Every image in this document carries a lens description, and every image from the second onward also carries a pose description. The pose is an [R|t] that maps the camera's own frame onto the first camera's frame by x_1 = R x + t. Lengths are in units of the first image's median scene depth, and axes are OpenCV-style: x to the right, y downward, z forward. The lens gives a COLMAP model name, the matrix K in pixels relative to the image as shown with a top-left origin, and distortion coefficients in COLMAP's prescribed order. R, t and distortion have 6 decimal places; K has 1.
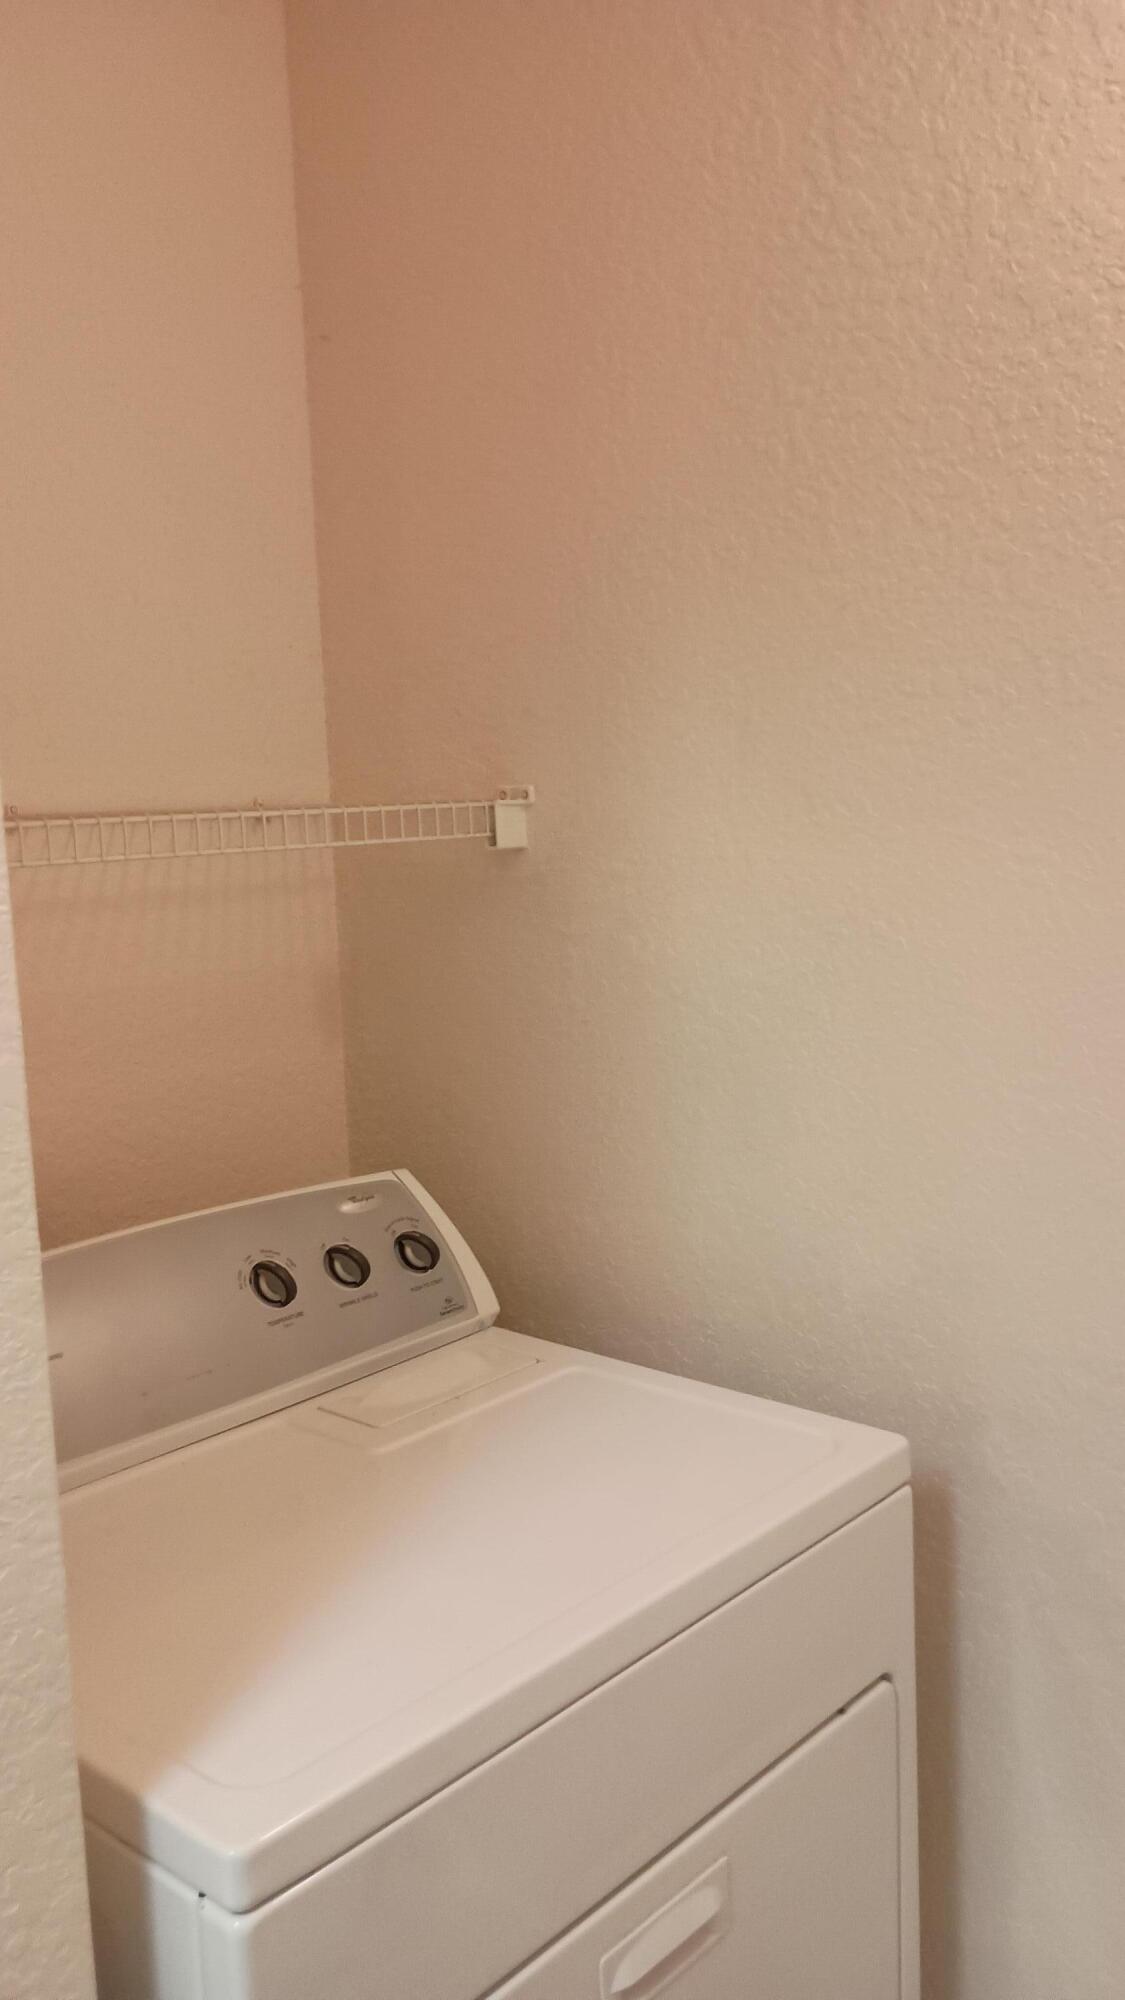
lens RADIAL K [[1685.6, 0, 558.2], [0, 1685.6, 995.4], [0, 0, 1]] dist [0.026289, -0.001906]
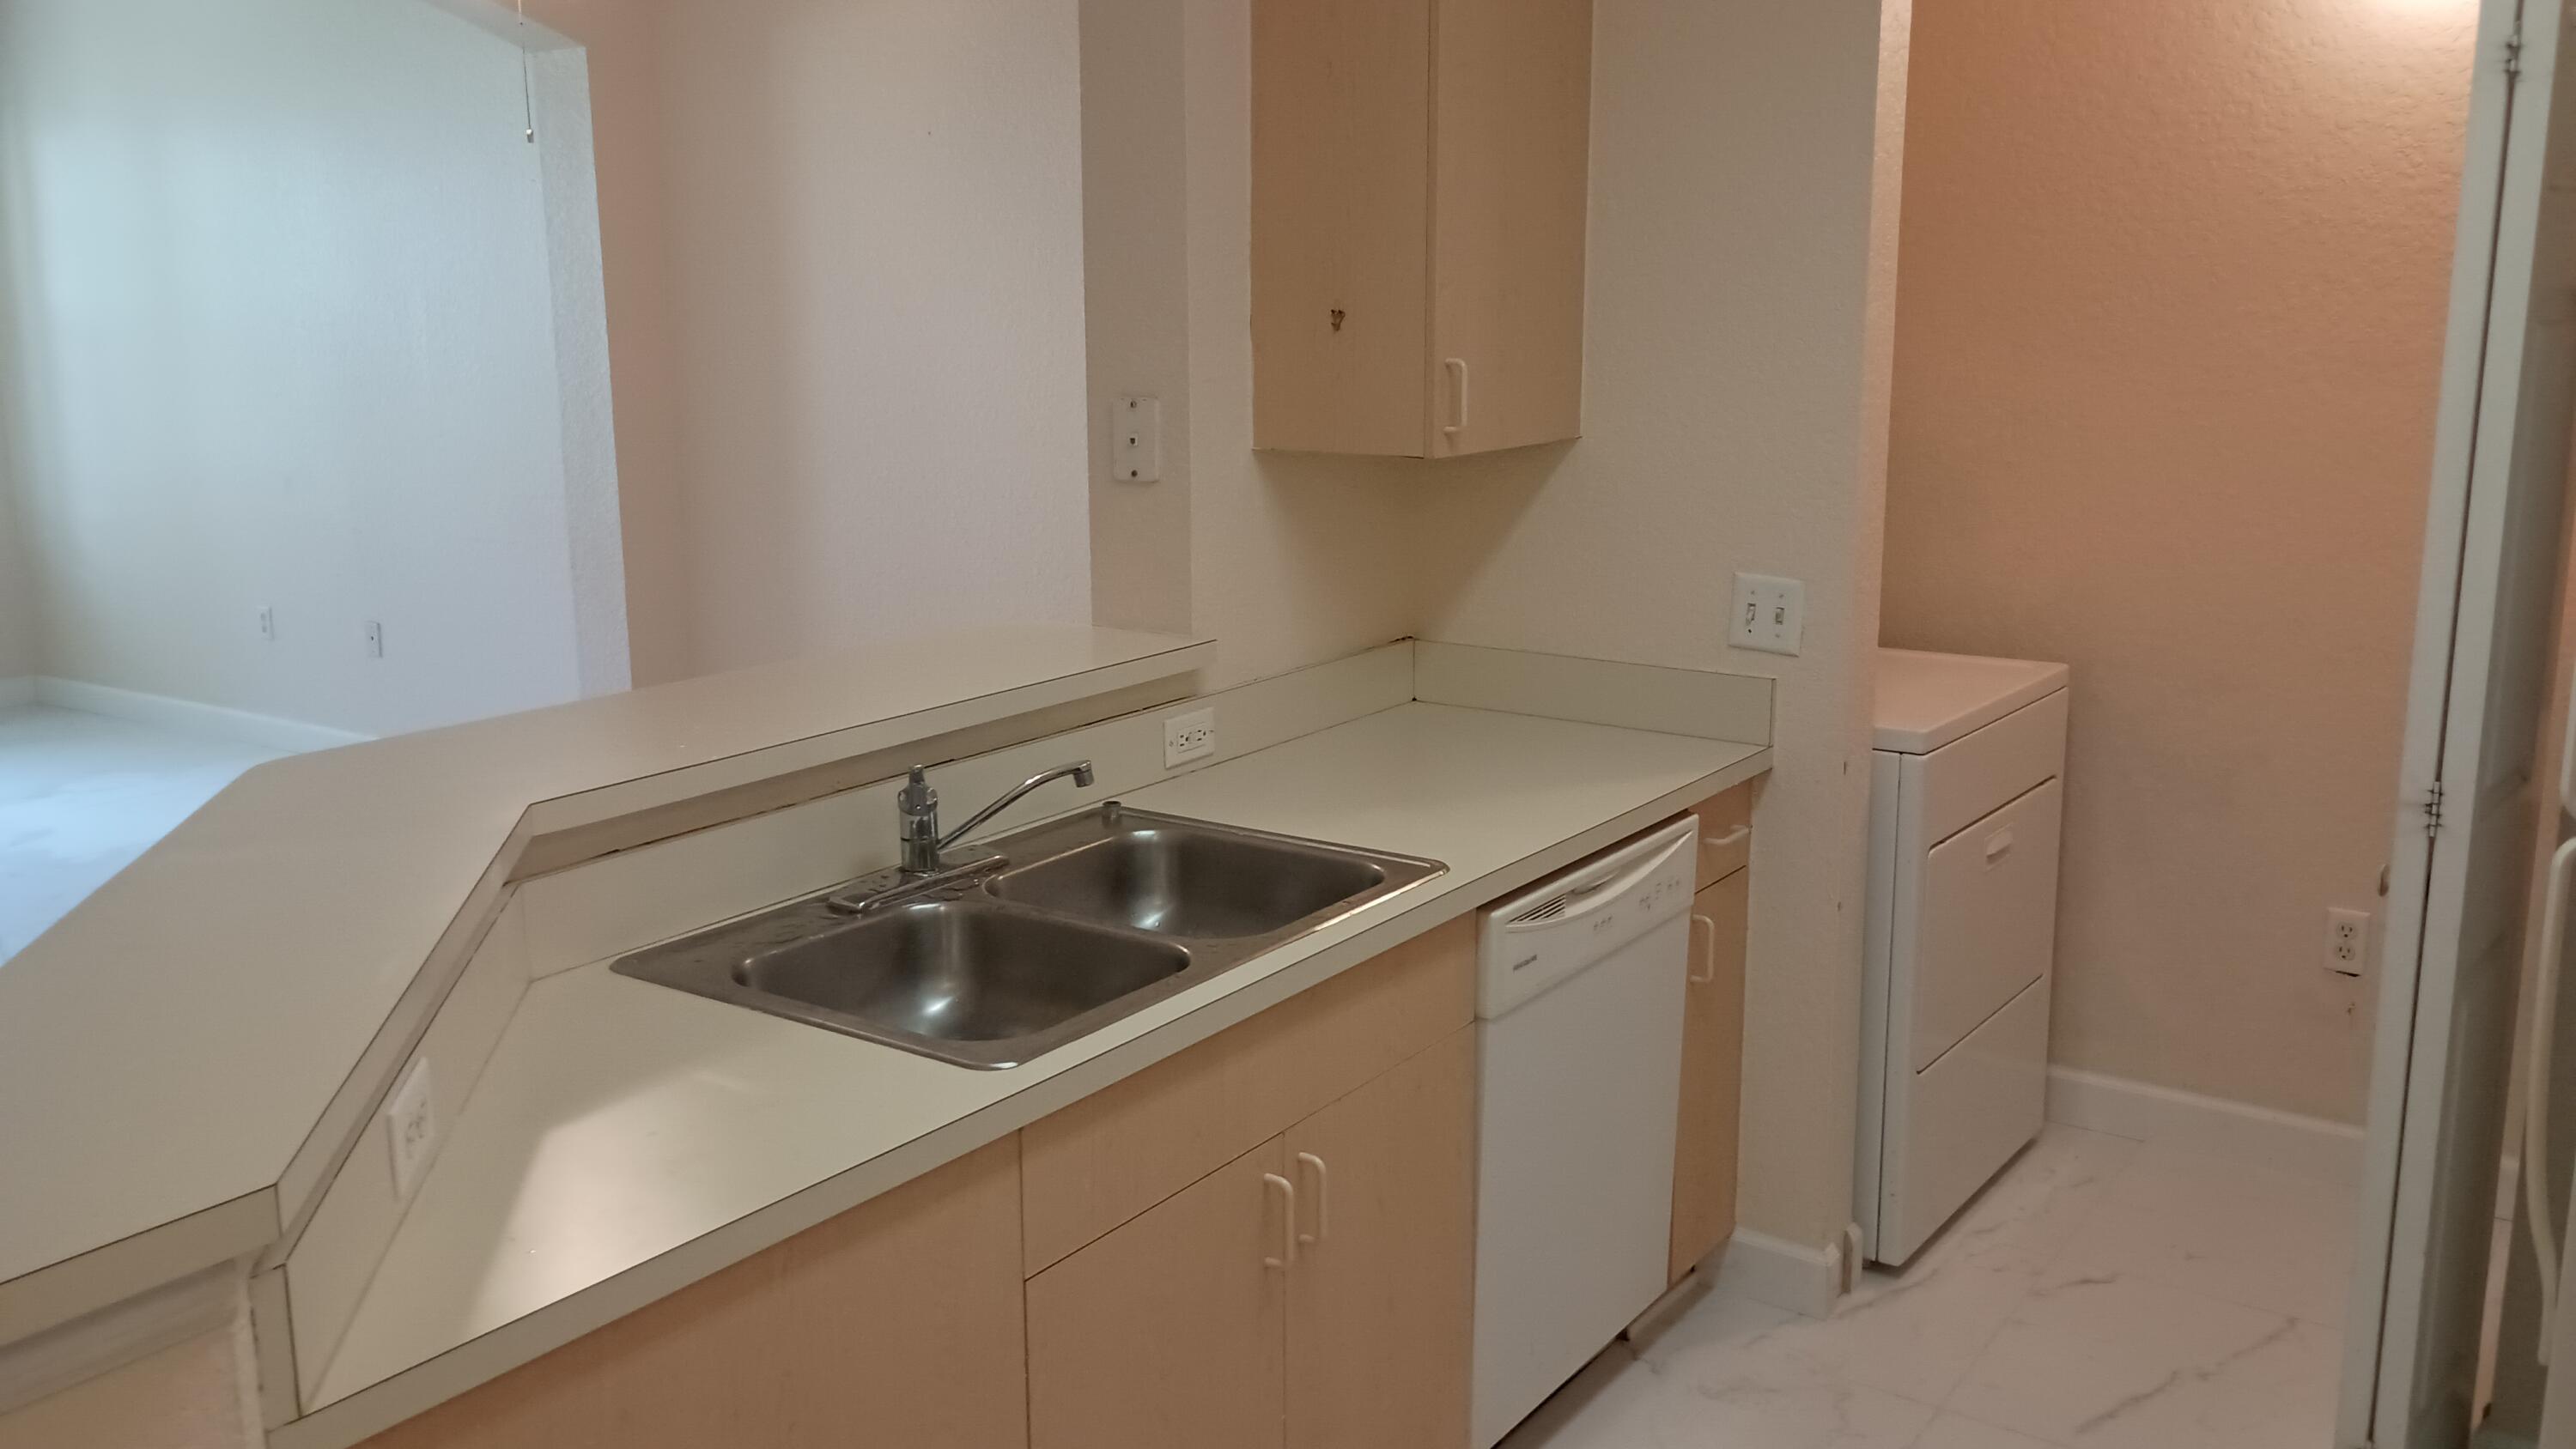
lens RADIAL K [[2170.8, 0, 1293.3], [0, 2170.8, 725.7], [0, 0, 1]] dist [0.026289, -0.001906]
pose [[0.995914, 0.002703, 0.090269, -0.973255], [-0.009899, 0.996796, 0.079373, 0.134943], [-0.089765, -0.079942, 0.992749, -1.557872]]
